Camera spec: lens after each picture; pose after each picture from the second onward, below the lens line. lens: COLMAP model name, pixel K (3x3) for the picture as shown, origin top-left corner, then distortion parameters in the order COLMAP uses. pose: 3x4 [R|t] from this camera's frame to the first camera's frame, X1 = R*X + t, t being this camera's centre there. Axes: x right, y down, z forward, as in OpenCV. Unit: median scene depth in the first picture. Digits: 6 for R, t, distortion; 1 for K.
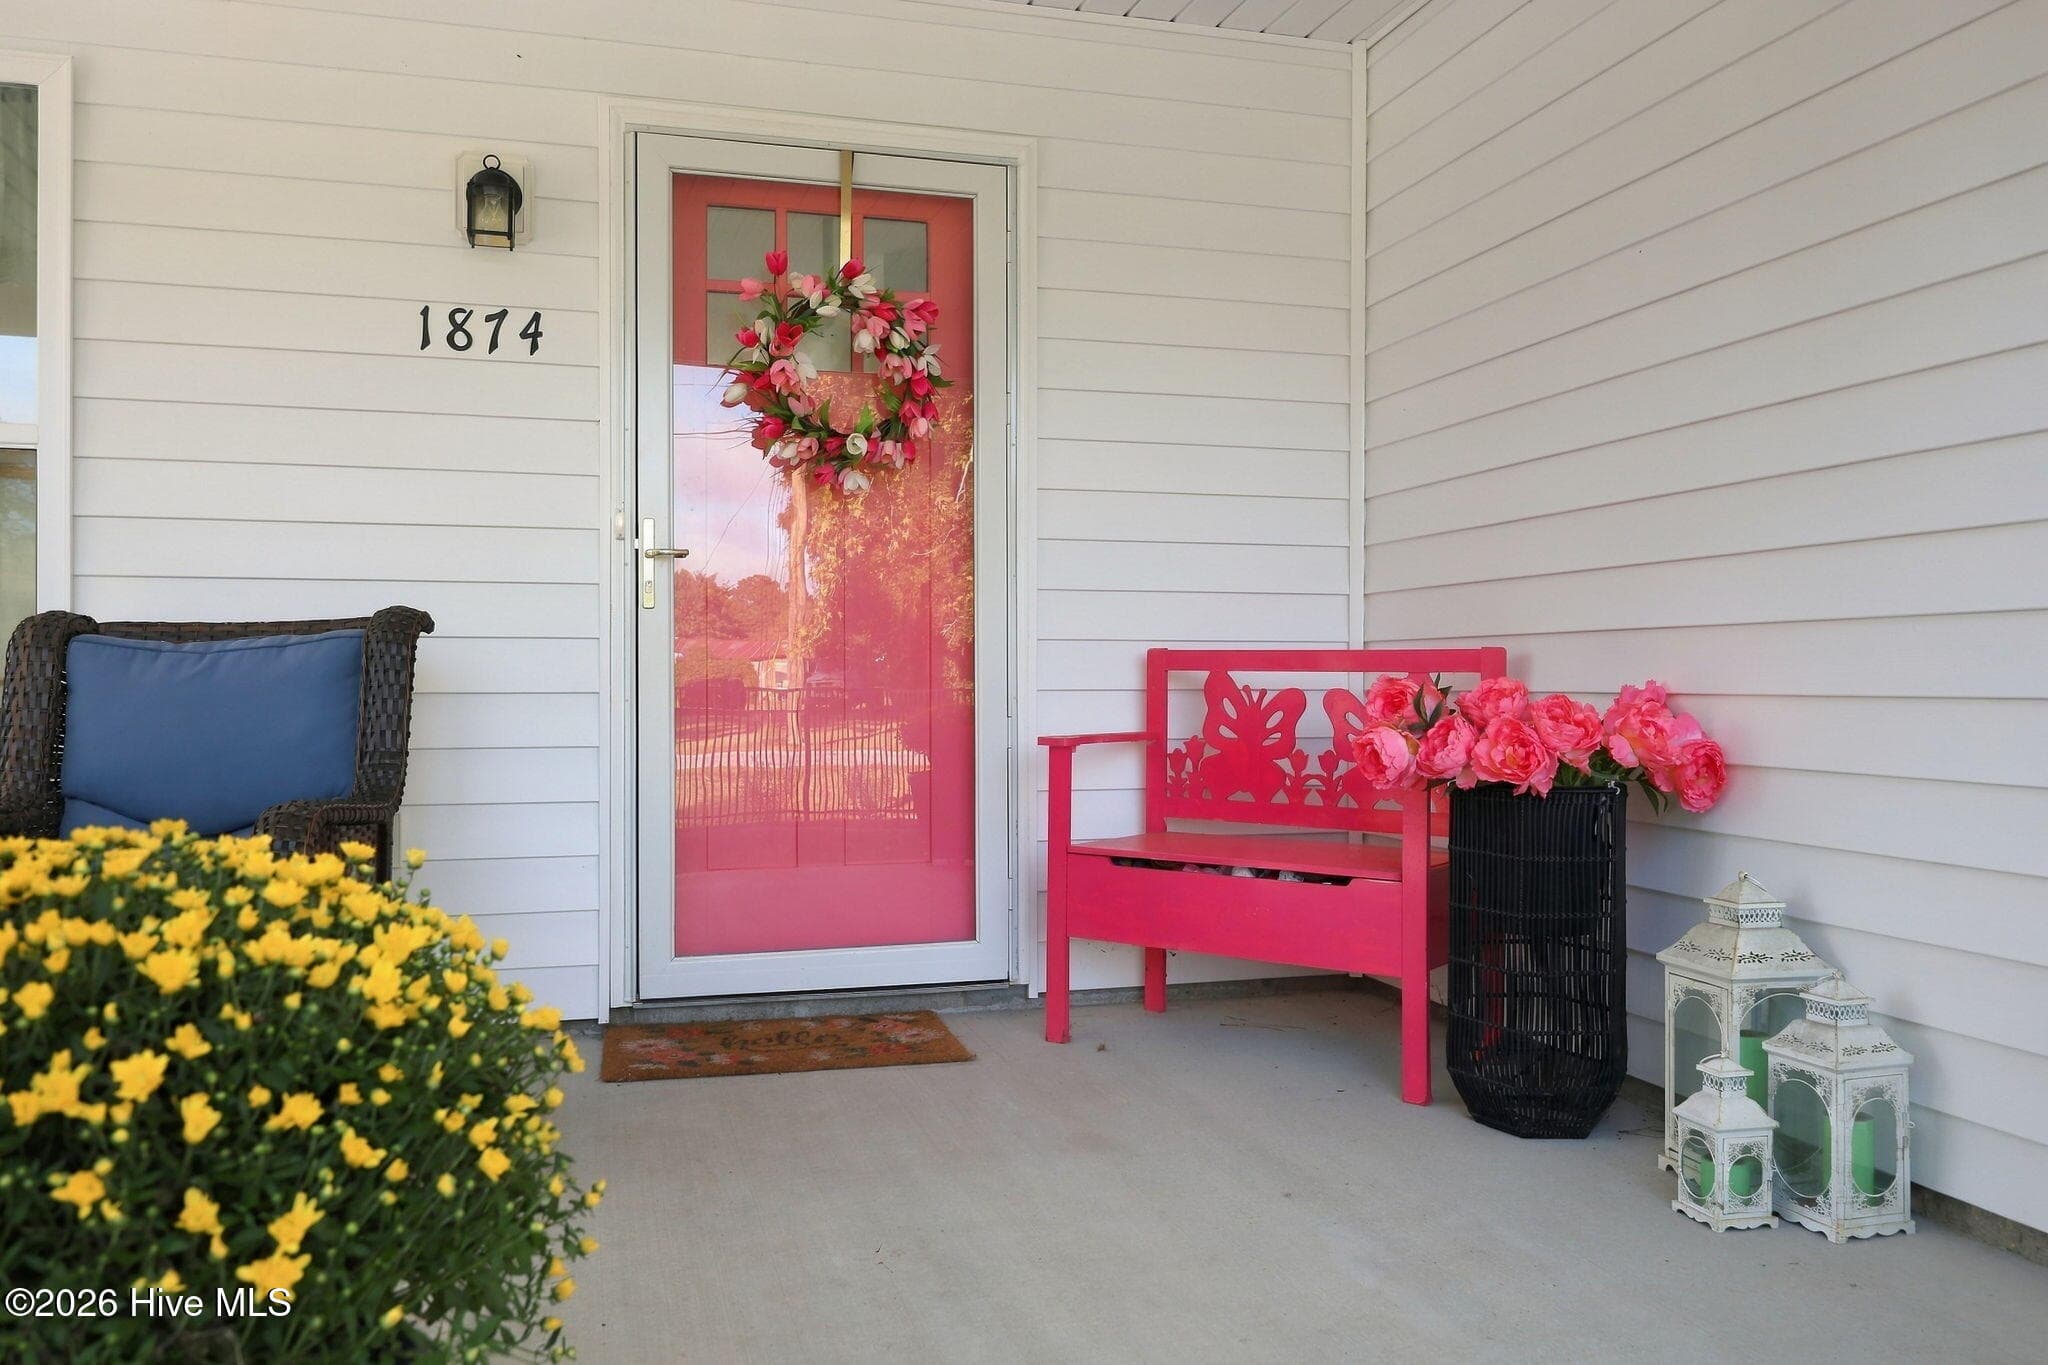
lens RADIAL K [[1490.9, 0, 1024.0], [0, 1490.9, 682.5], [0, 0, 1]] dist [-0.044238, -0.001563]
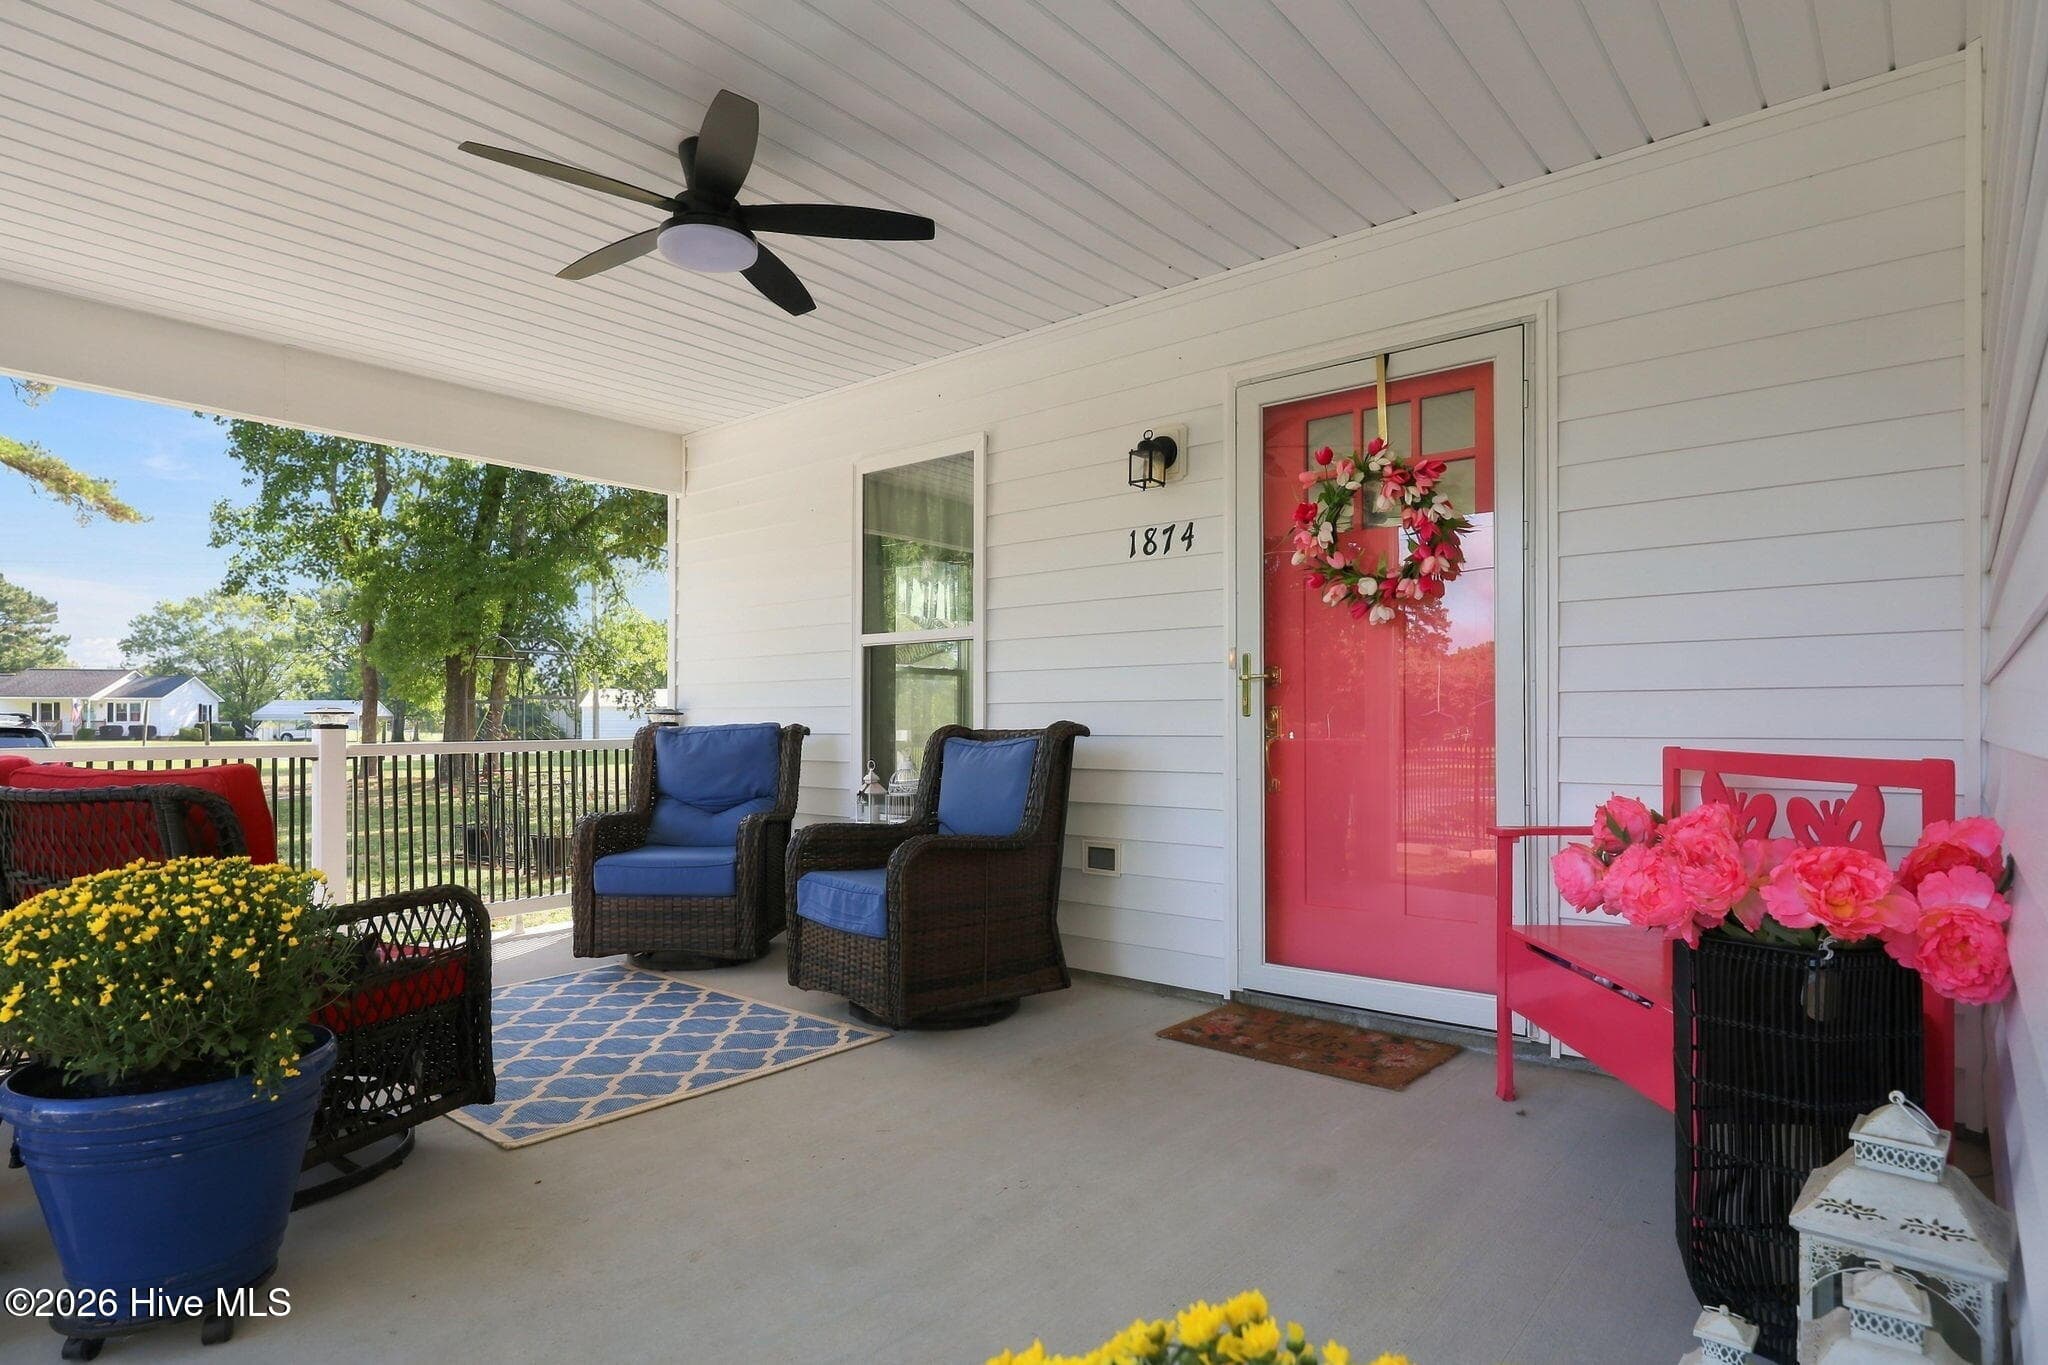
lens RADIAL K [[1104.1, 0, 1024.0], [0, 1104.1, 682.5], [0, 0, 1]] dist [0.000810, -0.000232]
pose [[0.552327, -0.032368, -0.832999, 0.521976], [-0.003343, 0.999152, -0.041042, -0.037233], [0.833621, 0.025453, 0.551751, 0.229963]]
